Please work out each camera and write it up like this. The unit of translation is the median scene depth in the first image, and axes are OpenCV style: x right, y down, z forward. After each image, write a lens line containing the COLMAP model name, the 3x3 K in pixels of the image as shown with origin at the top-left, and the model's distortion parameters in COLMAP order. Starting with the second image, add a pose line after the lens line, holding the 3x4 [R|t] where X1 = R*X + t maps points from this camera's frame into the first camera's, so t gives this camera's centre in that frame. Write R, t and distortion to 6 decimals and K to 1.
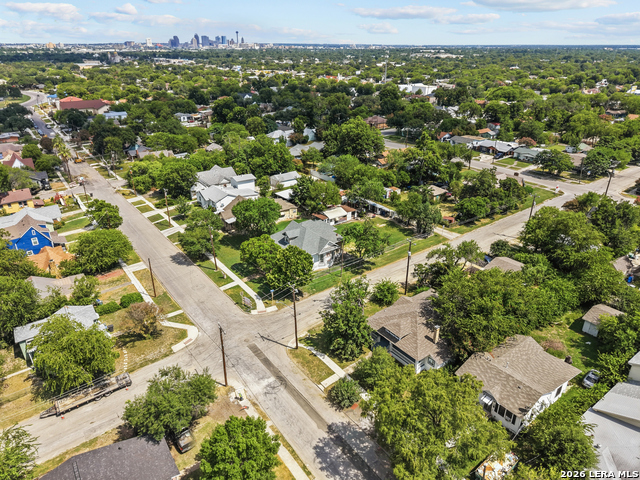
lens RADIAL K [[418.5, 0, 322.7], [0, 418.5, 240.4], [0, 0, 1]] dist [0.038031, 0.000044]
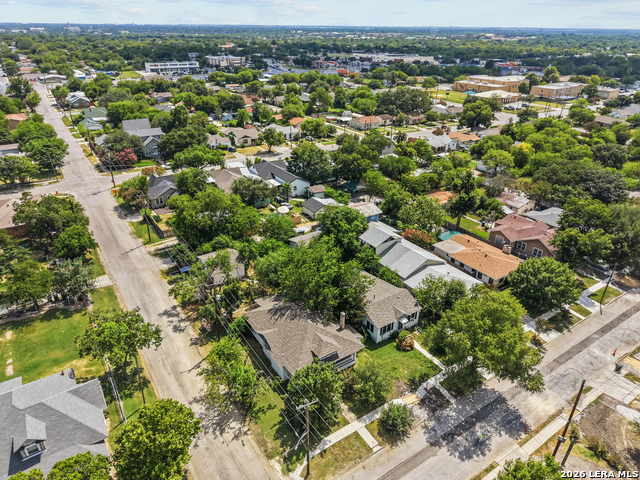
lens RADIAL K [[418.5, 0, 322.7], [0, 418.5, 240.4], [0, 0, 1]] dist [0.038031, 0.000044]
pose [[0.050501, -0.451872, 0.890652, -0.565394], [0.406548, 0.823861, 0.394933, -0.369688], [-0.912233, 0.342149, 0.225313, 0.750586]]
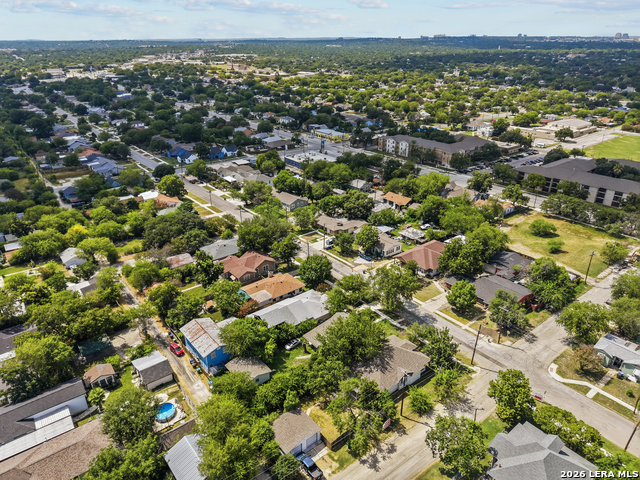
lens RADIAL K [[418.5, 0, 322.7], [0, 418.5, 240.4], [0, 0, 1]] dist [0.038031, 0.000044]
pose [[-0.999782, 0.009246, -0.018700, 0.537564], [-0.008204, 0.649929, 0.759951, -1.264950], [0.019180, 0.759939, -0.649712, 1.785427]]
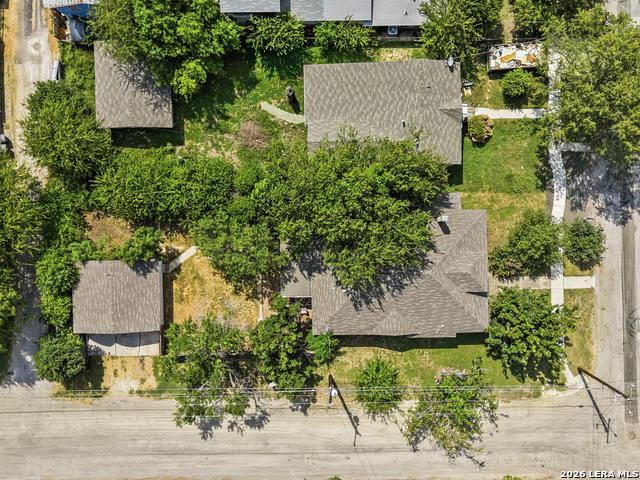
lens RADIAL K [[418.5, 0, 322.7], [0, 418.5, 240.4], [0, 0, 1]] dist [0.038031, 0.000044]
pose [[-0.802602, -0.596454, 0.008573, 0.394256], [0.242671, -0.313347, 0.918109, -0.397442], [-0.544923, 0.738956, 0.396235, 0.894591]]
